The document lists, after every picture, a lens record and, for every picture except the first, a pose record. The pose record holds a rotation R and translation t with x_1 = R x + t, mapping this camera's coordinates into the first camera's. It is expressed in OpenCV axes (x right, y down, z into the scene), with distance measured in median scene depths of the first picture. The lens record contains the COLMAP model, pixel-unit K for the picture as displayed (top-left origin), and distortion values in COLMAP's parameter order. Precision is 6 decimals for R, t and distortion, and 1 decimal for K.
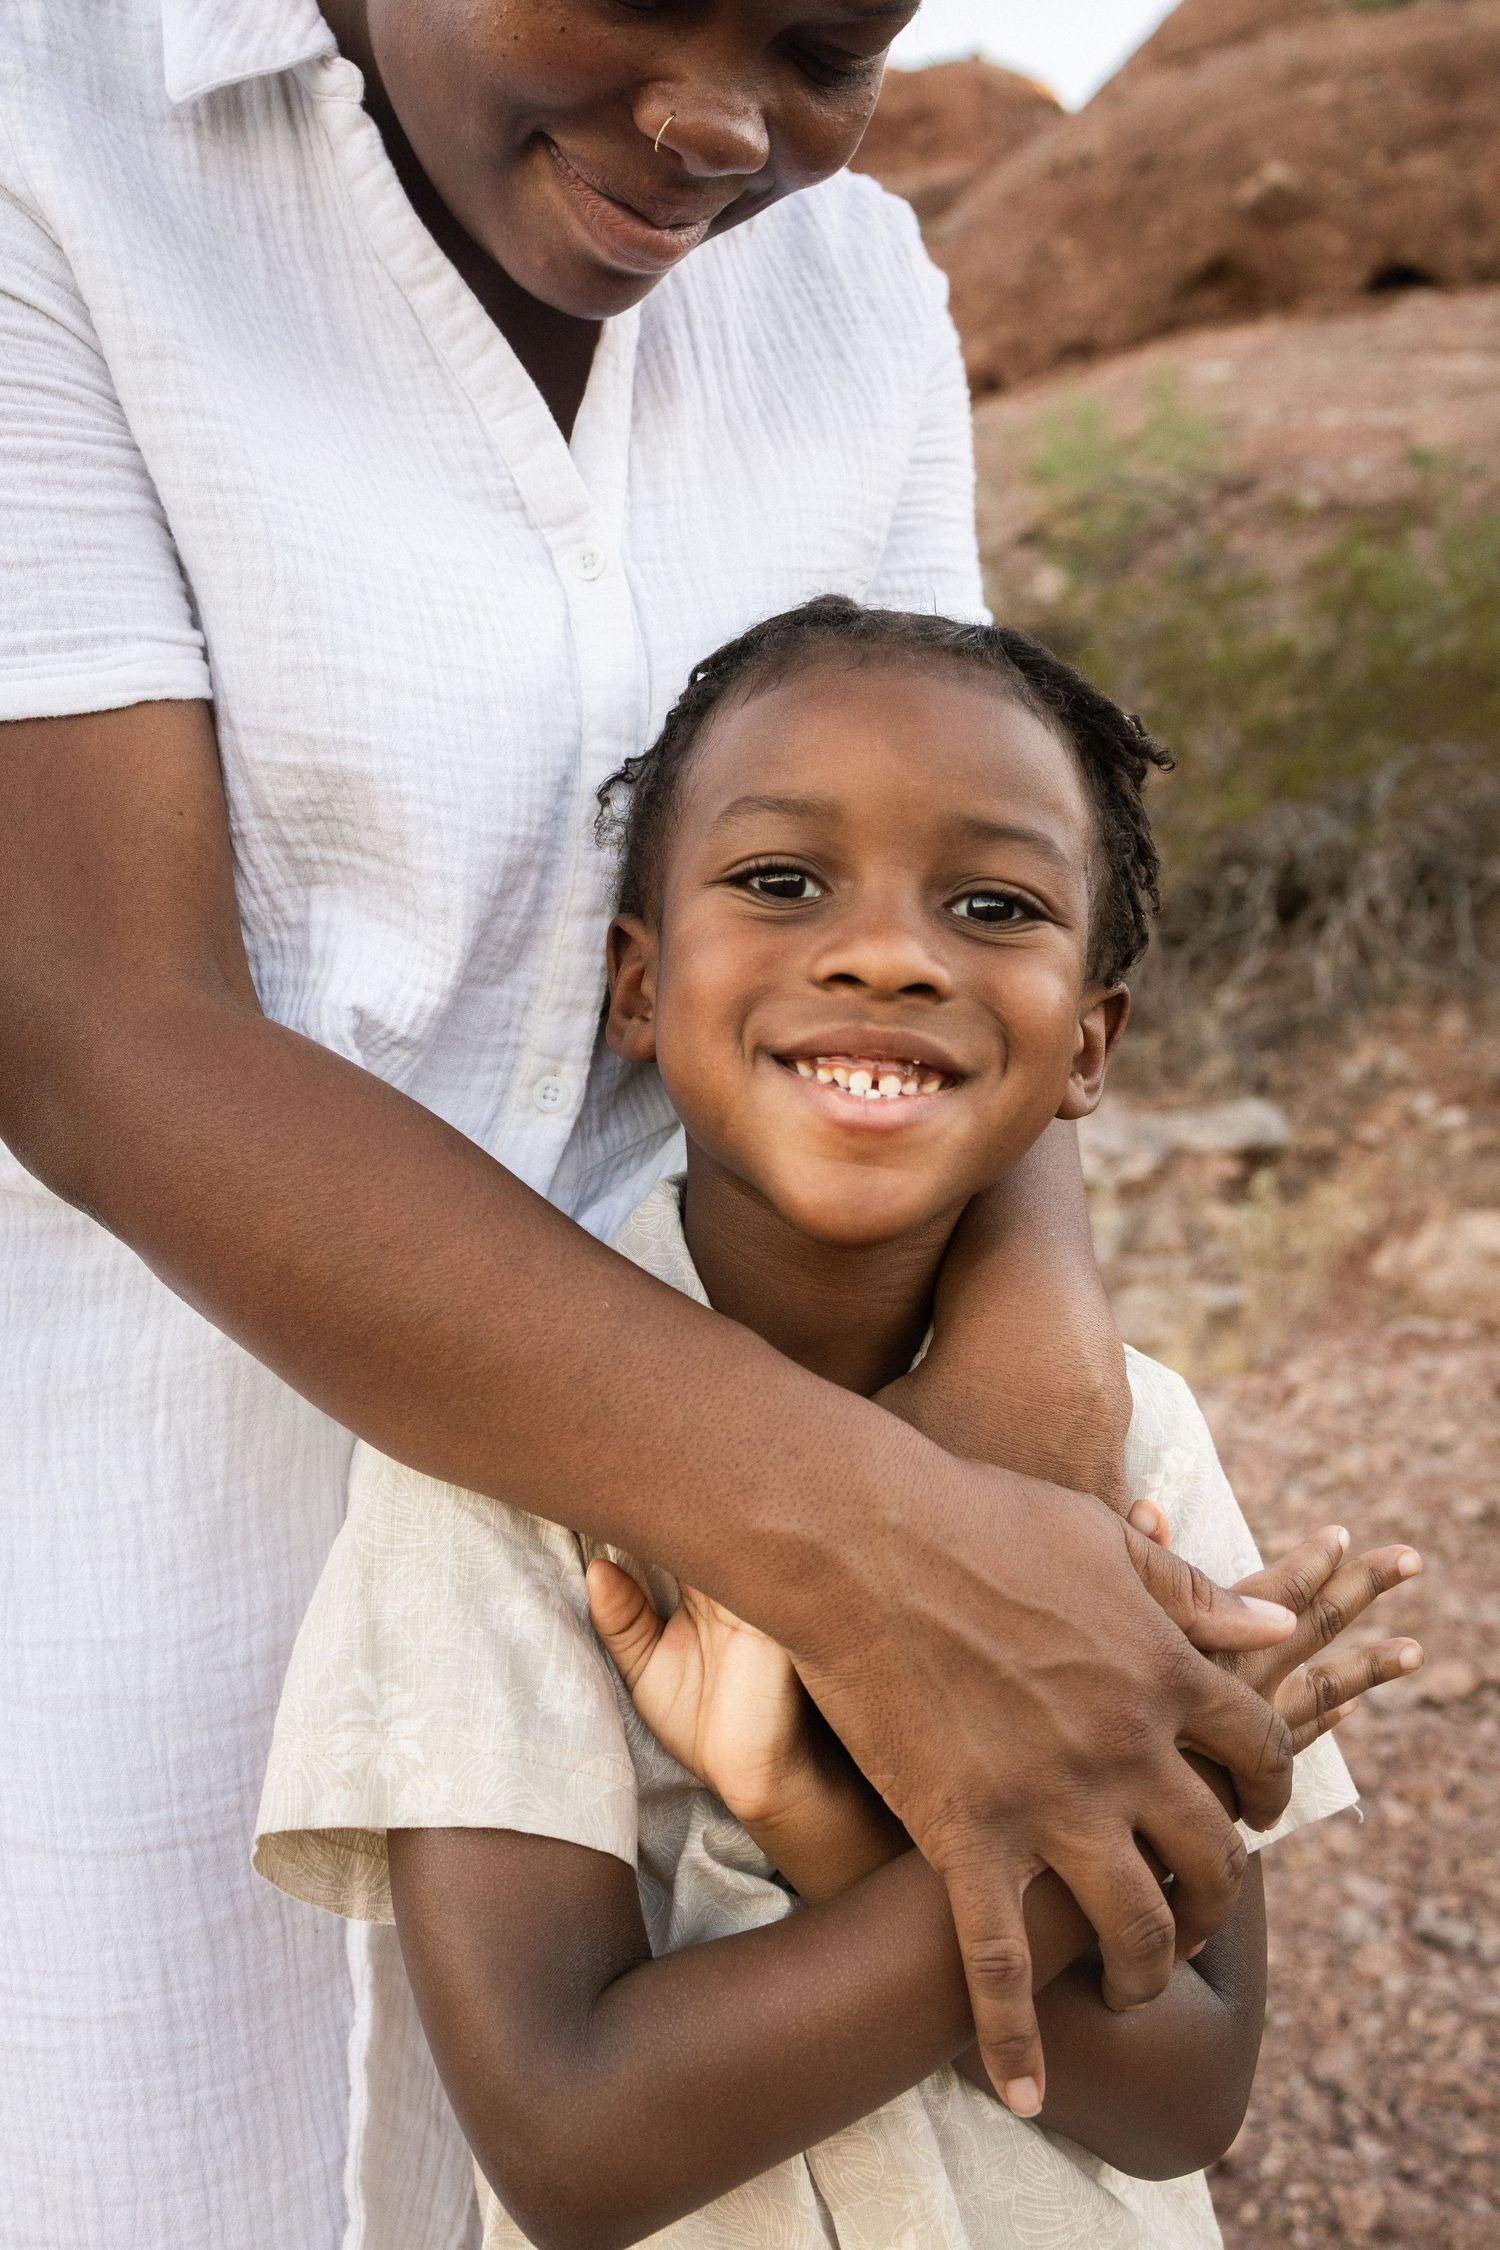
lens RADIAL K [[2246.9, 0, 750.0], [0, 2246.9, 1125.0], [0, 0, 1]] dist [0.007815, -0.020178]
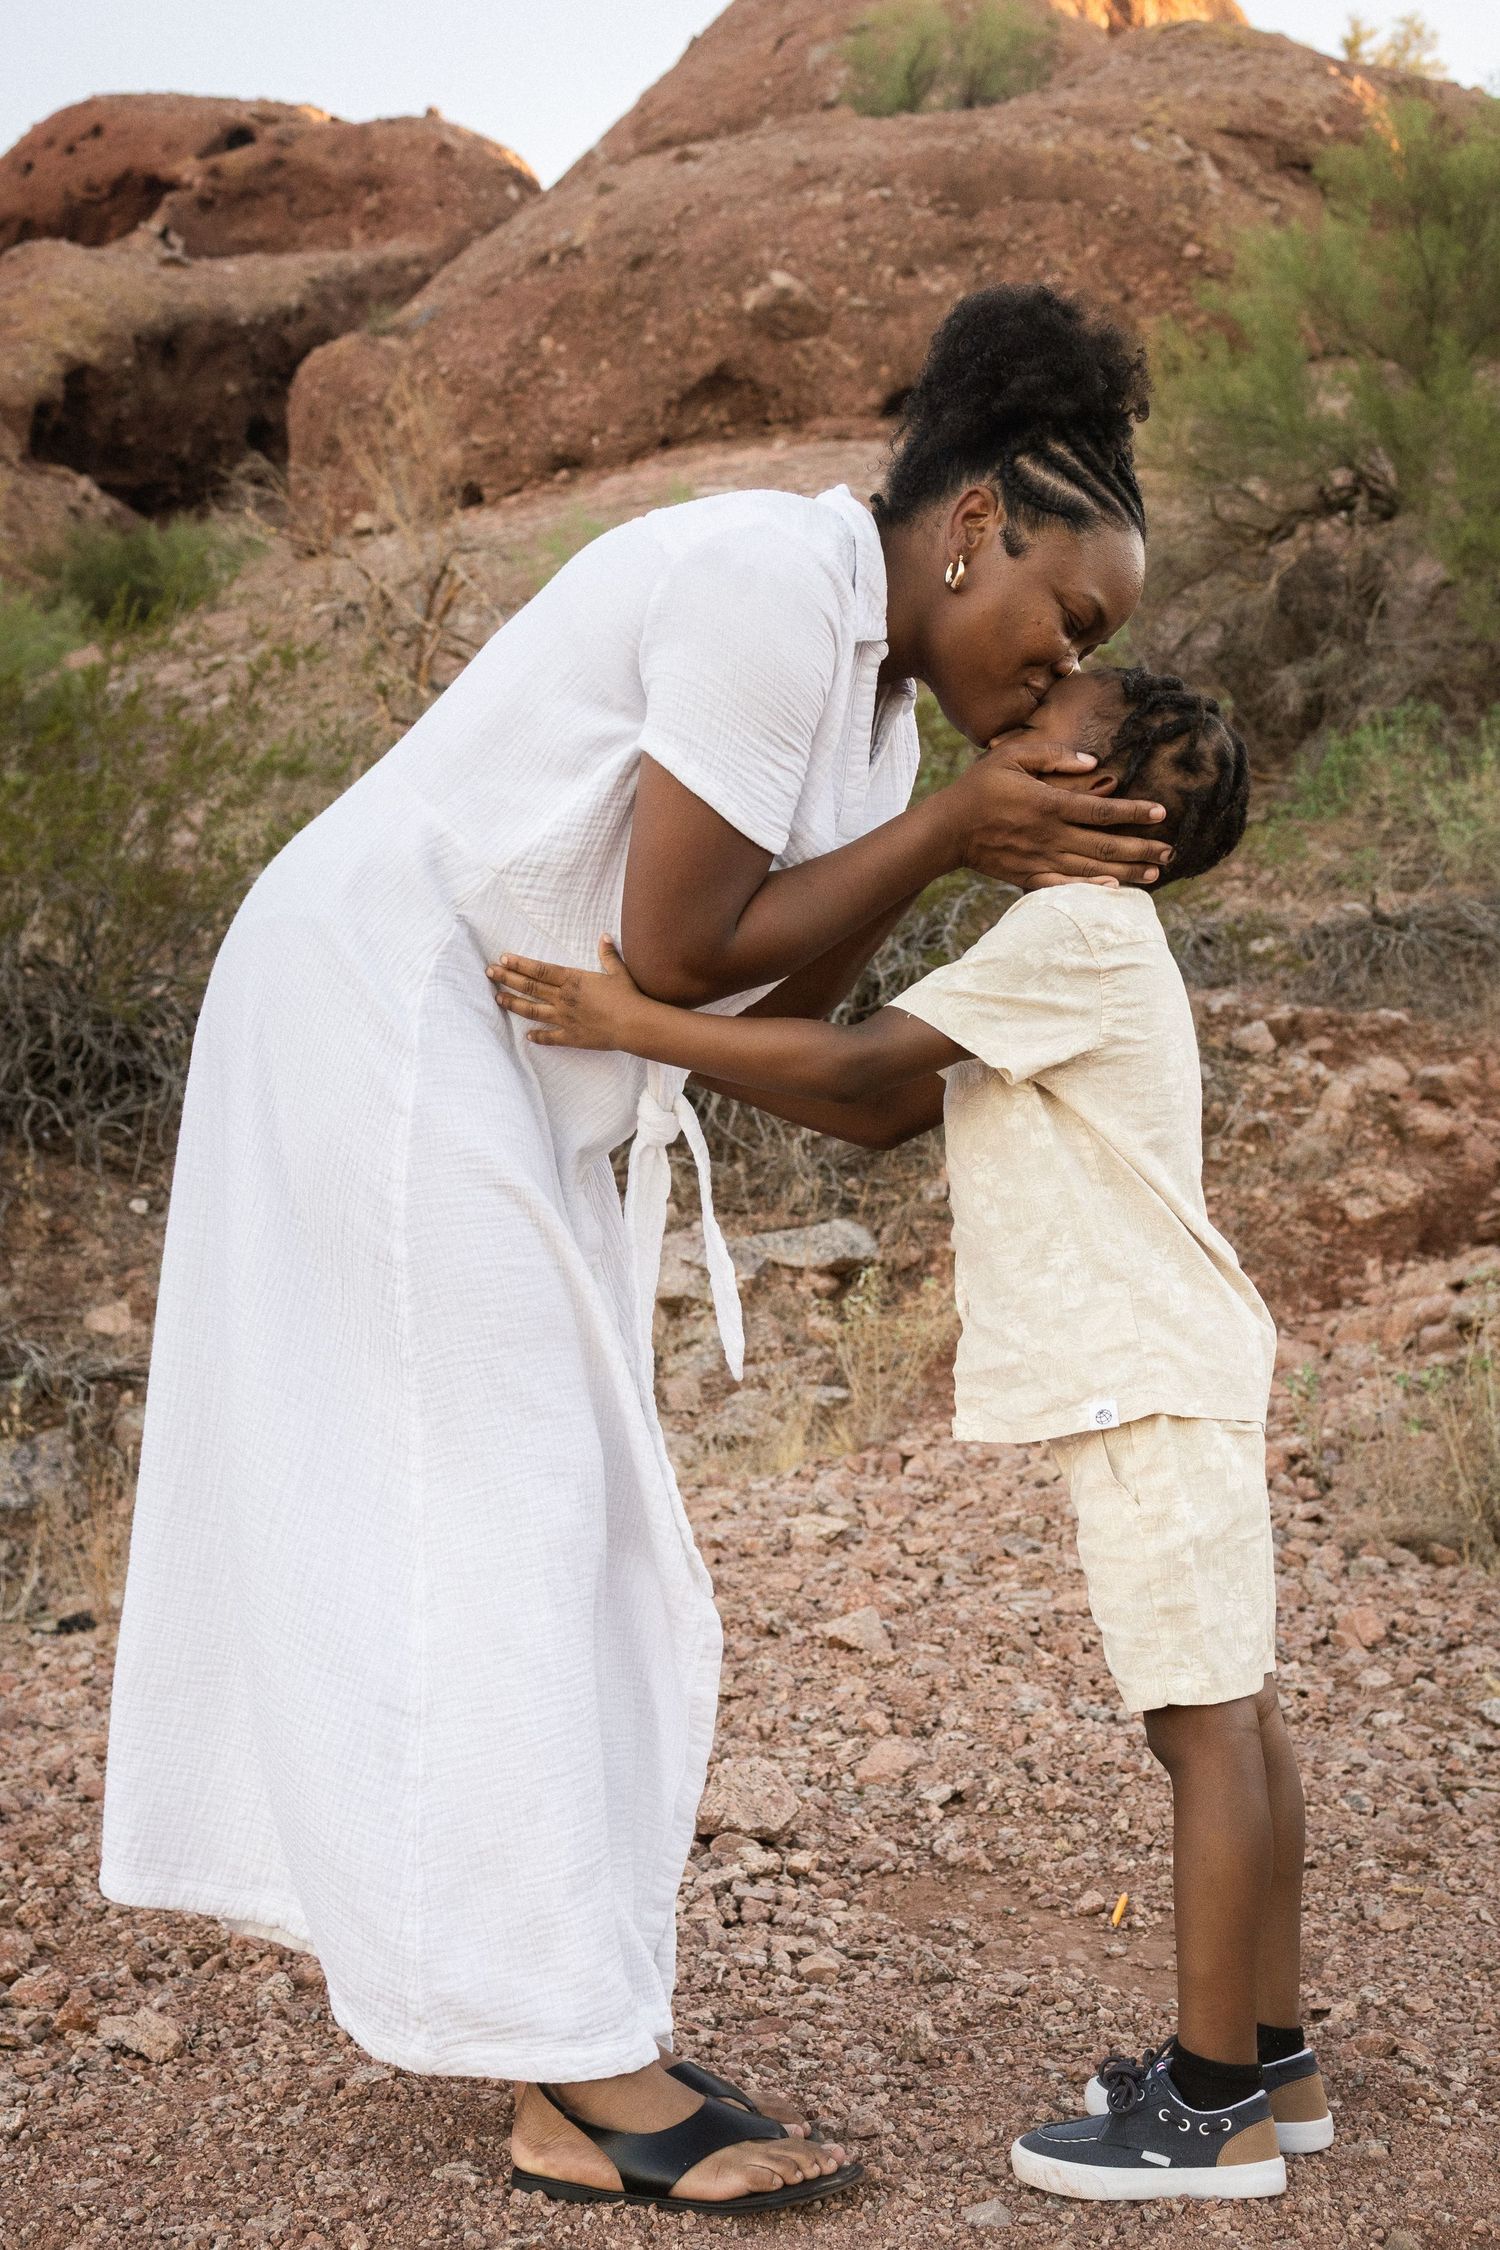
lens RADIAL K [[2717.1, 0, 750.0], [0, 2717.1, 1125.0], [0, 0, 1]] dist [0.035529, -0.040709]
pose [[0.976909, -0.003650, 0.213625, -0.014140], [0.022585, 0.996016, -0.086263, 0.009351], [-0.212460, 0.089096, 0.973100, -0.033977]]
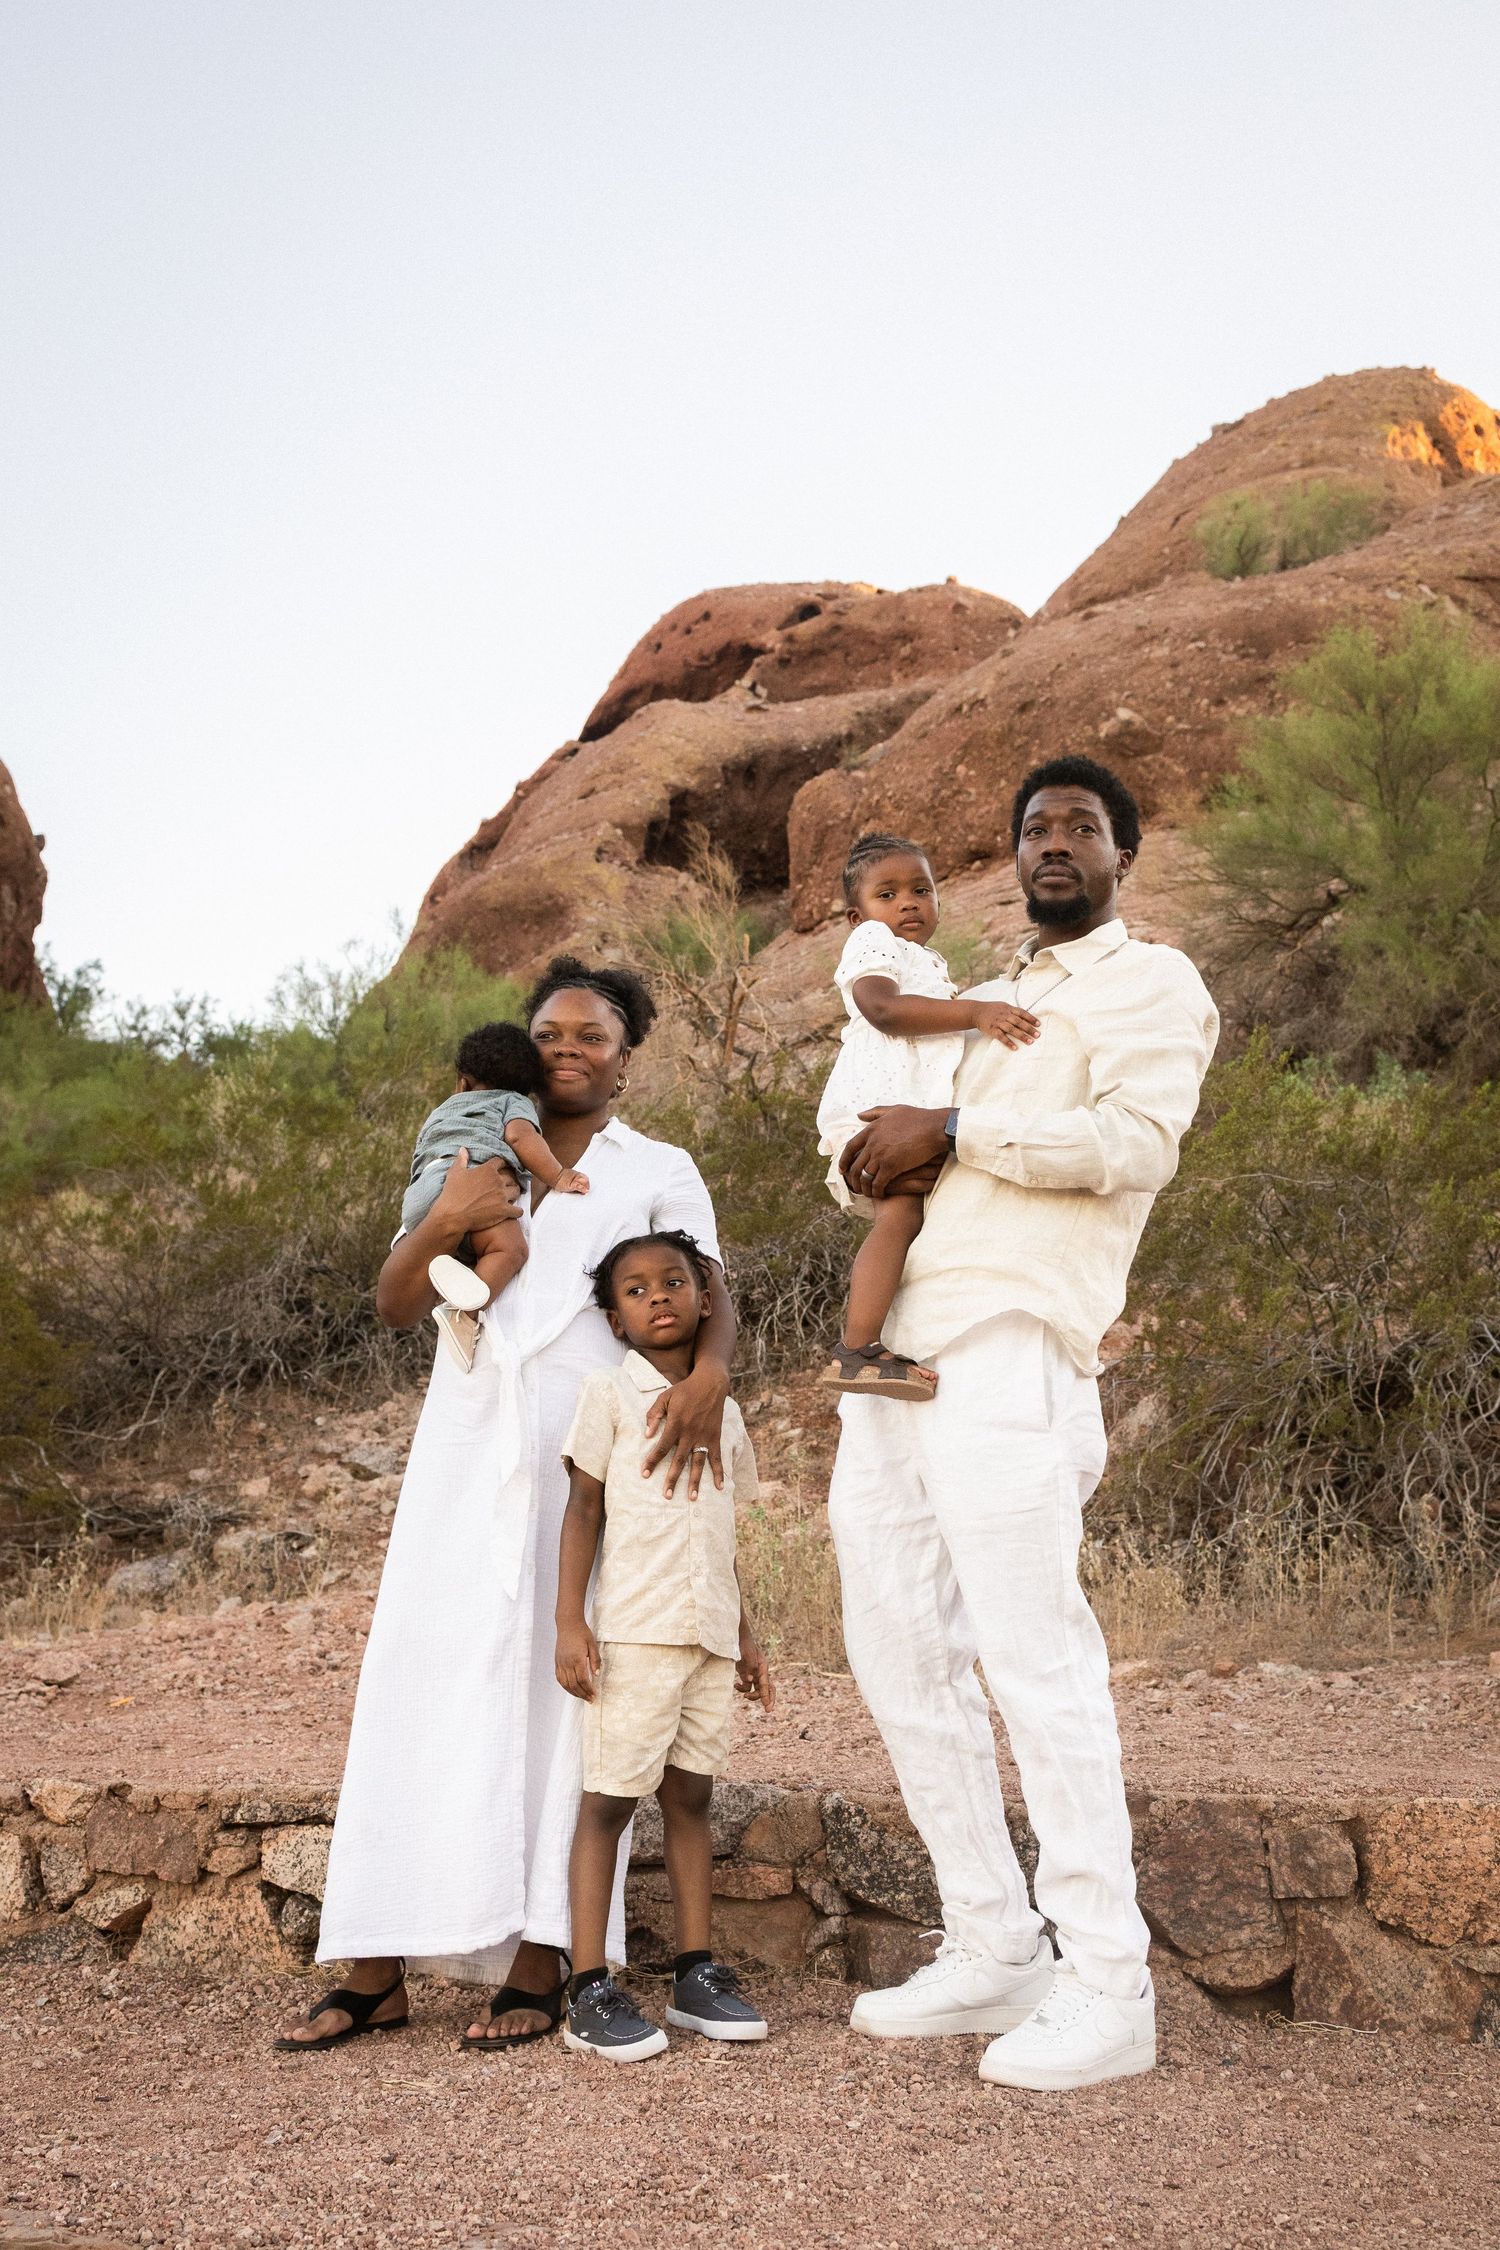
lens RADIAL K [[2202.1, 0, 750.0], [0, 2202.1, 1125.0], [0, 0, 1]] dist [0.005989, 0.024896]
pose [[0.999637, -0.014908, -0.022446, 0.058404], [0.010310, 0.981230, -0.192566, 0.015668], [0.024895, 0.192265, 0.981027, -0.117214]]
